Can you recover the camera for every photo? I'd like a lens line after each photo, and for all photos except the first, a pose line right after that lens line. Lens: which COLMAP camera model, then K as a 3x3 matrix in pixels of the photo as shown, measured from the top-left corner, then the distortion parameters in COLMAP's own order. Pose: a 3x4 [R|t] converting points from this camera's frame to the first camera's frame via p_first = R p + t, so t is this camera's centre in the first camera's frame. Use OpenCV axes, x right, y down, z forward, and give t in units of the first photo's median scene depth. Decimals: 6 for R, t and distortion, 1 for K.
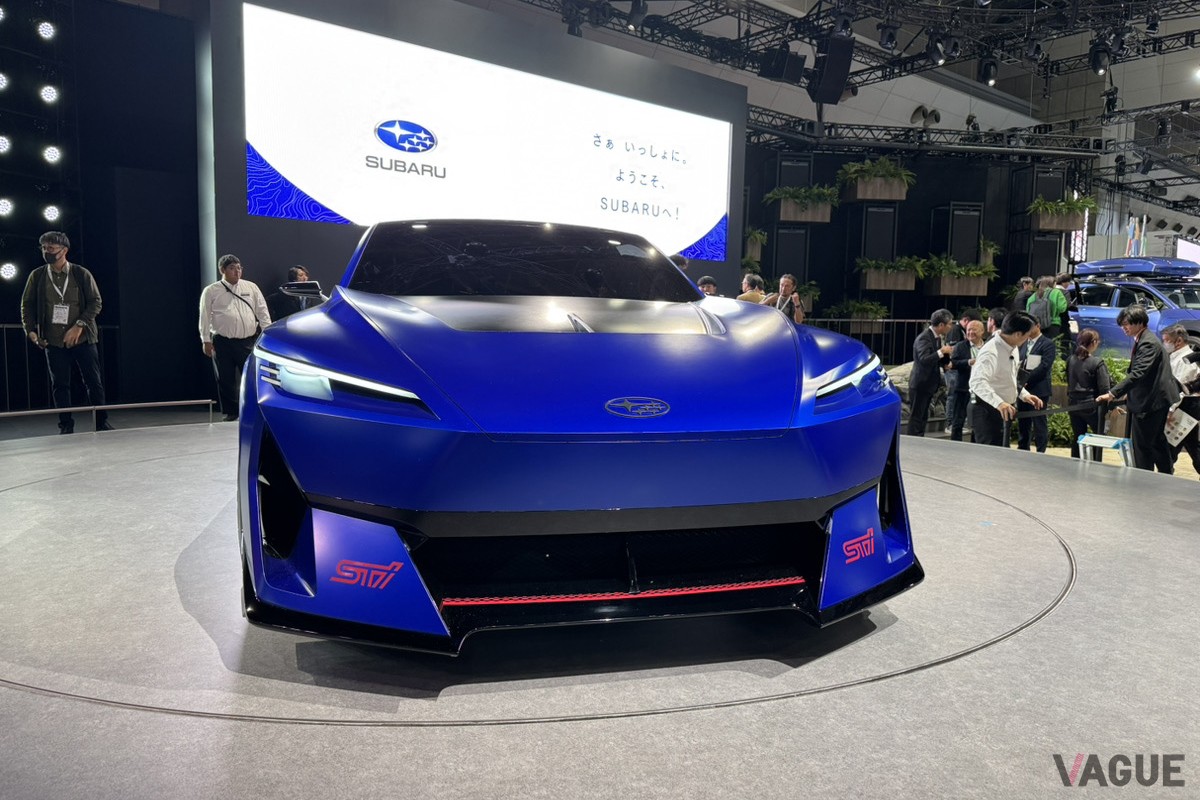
lens RADIAL K [[865.5, 0, 599.8], [0, 865.5, 399.9], [0, 0, 1]] dist [-0.007283, -0.006207]
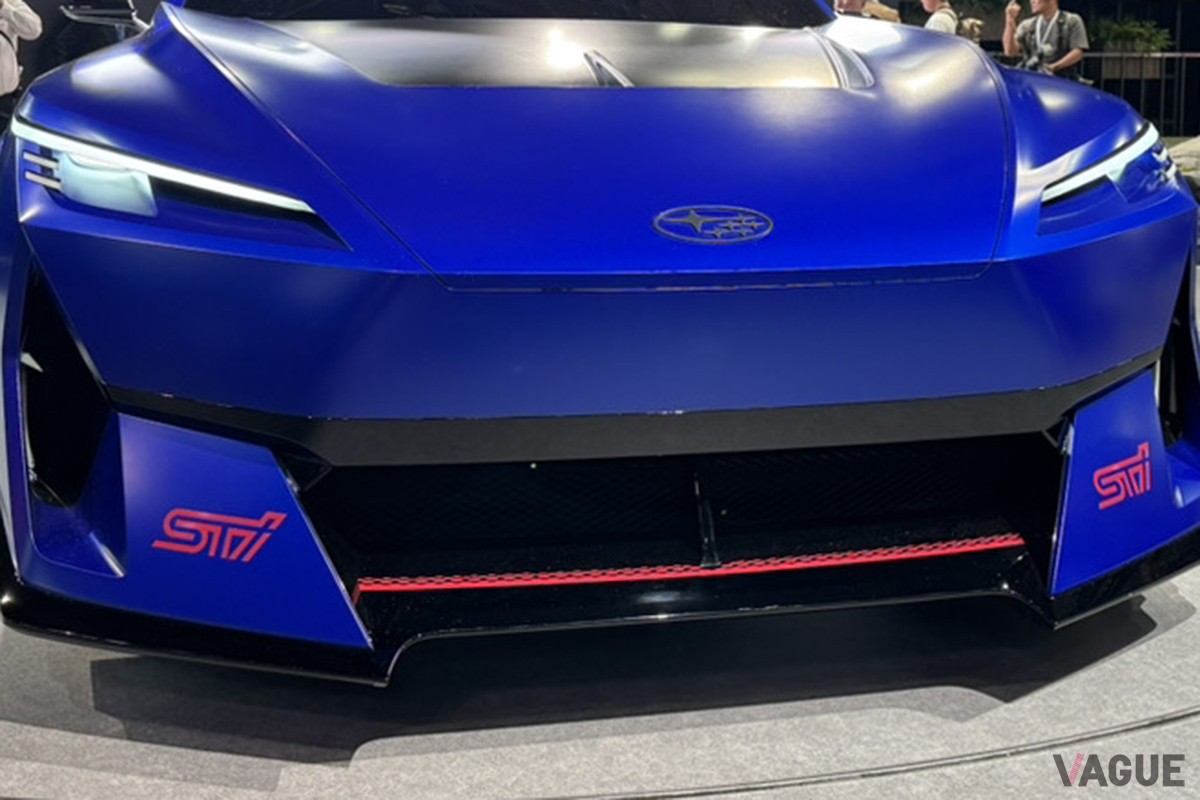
lens RADIAL K [[865.5, 0, 599.1], [0, 865.5, 406.8], [0, 0, 1]] dist [-0.007283, -0.006207]
pose [[0.999957, -0.007521, -0.005471, -0.026222], [0.007412, 0.999776, -0.019821, 0.133218], [0.005619, 0.019779, 0.999789, 0.454084]]
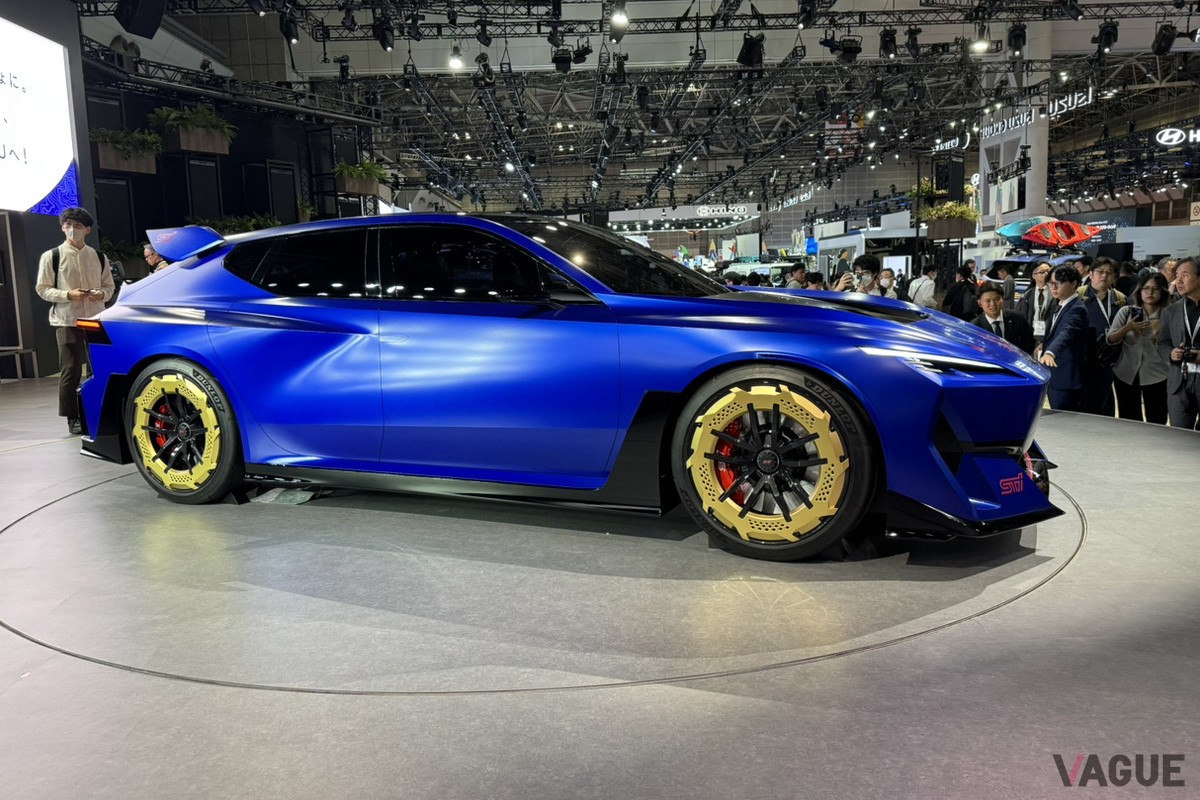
lens RADIAL K [[928.8, 0, 601.2], [0, 928.8, 397.1], [0, 0, 1]] dist [-0.005967, -0.007527]
pose [[0.629990, -0.124458, 0.766566, -1.827454], [0.097687, 0.991935, 0.080766, -0.119475], [-0.770435, 0.024001, 0.637067, 0.534614]]
